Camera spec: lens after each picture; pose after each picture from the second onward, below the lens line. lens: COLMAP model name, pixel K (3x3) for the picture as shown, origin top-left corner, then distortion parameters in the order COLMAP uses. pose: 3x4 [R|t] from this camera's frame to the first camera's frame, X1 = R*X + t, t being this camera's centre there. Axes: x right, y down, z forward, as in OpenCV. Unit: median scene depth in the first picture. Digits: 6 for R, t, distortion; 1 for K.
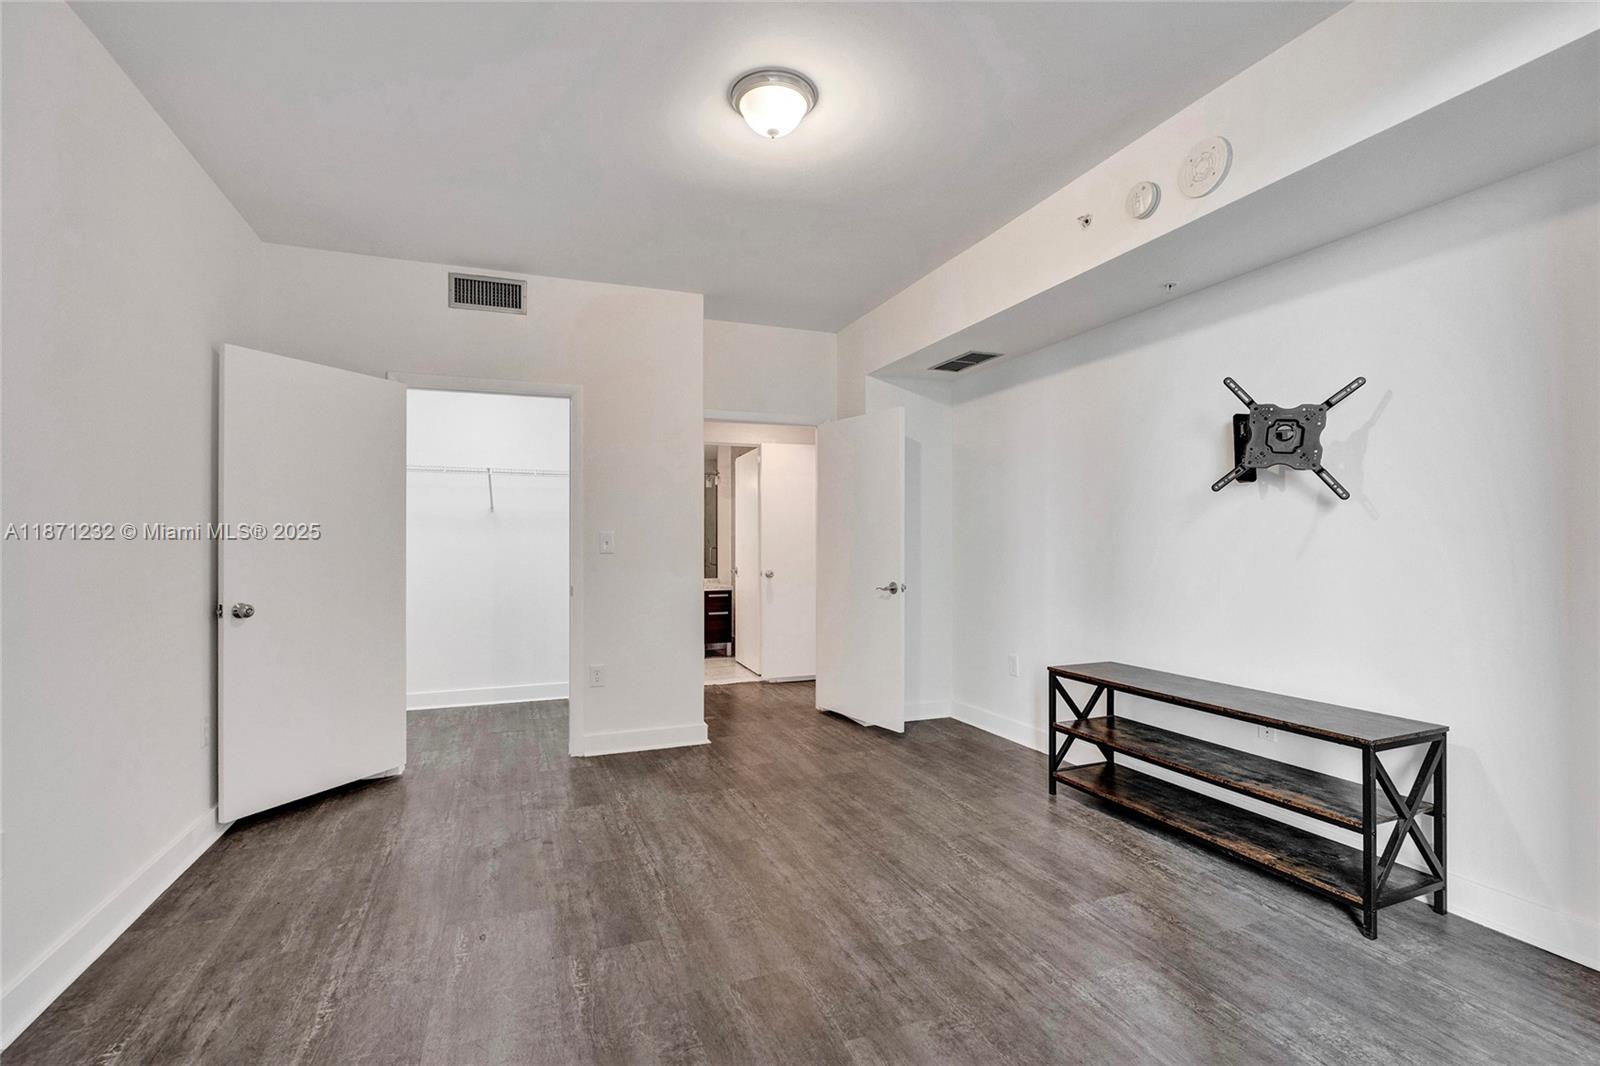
lens RADIAL K [[727.5, 0, 803.8], [0, 727.5, 545.4], [0, 0, 1]] dist [-0.000294, 0.001064]
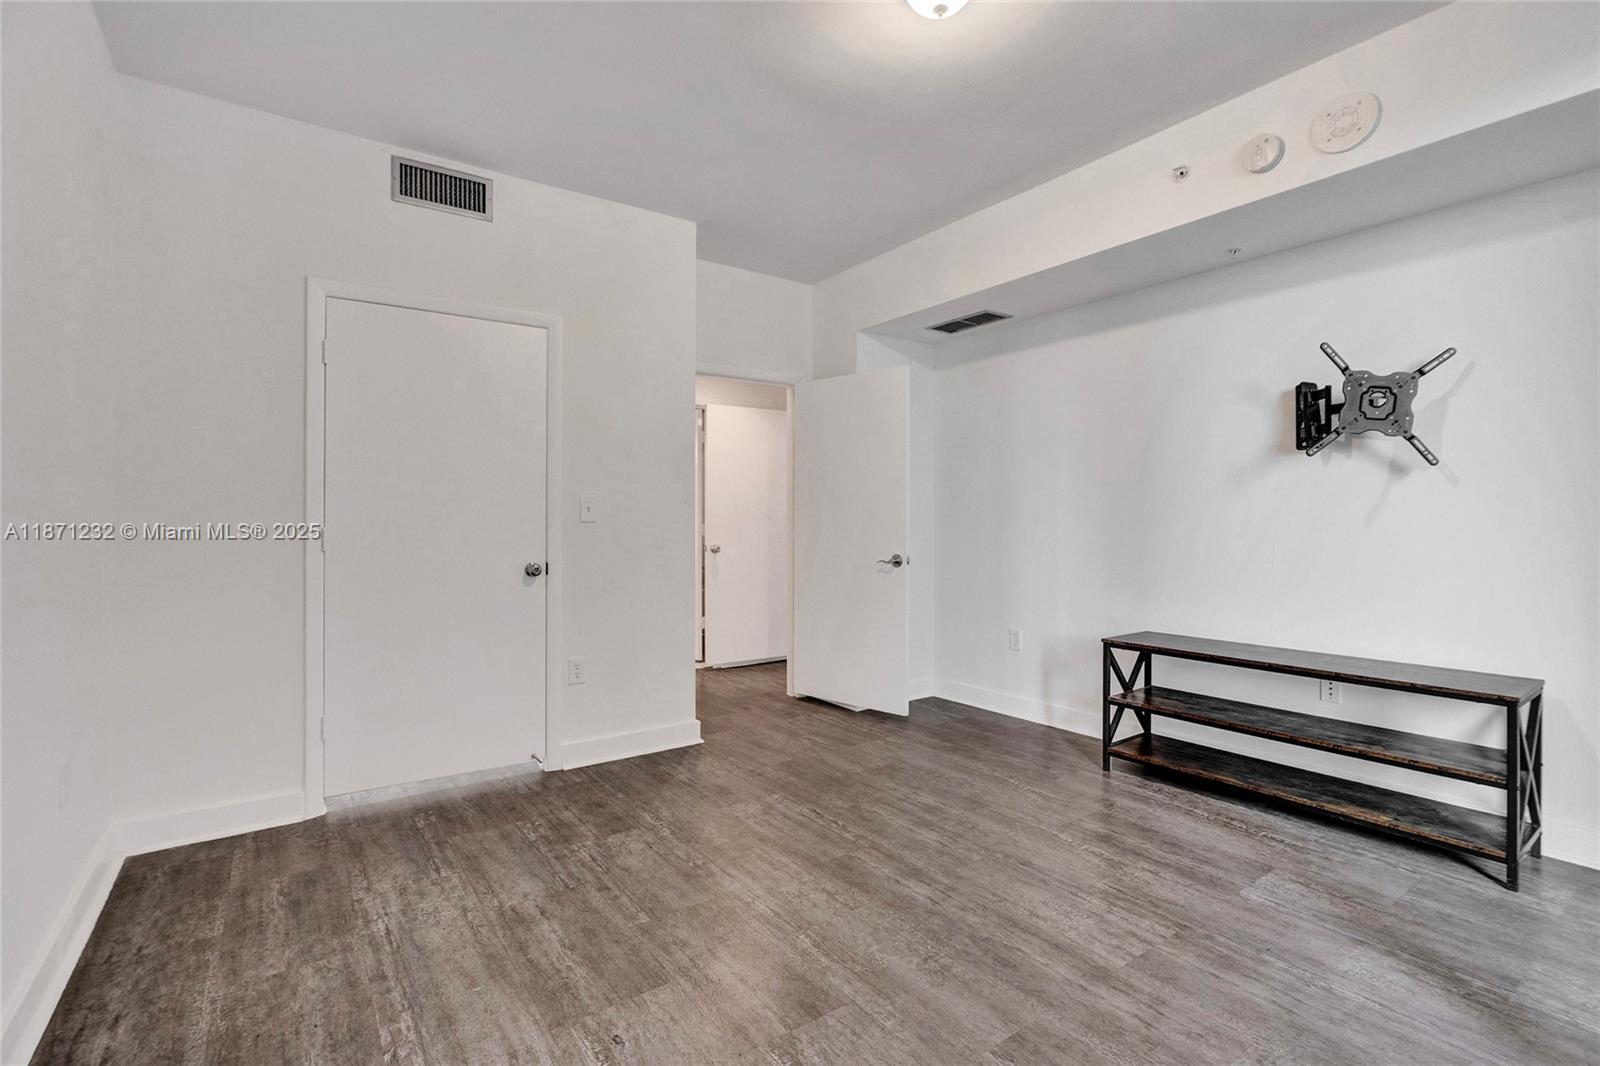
lens RADIAL K [[727.5, 0, 814.6], [0, 727.5, 530.9], [0, 0, 1]] dist [-0.000294, 0.001064]
pose [[0.968896, -0.001250, 0.247466, -0.325551], [-0.000446, 0.999977, 0.006798, 0.020476], [-0.247469, -0.006696, 0.968873, 0.191511]]
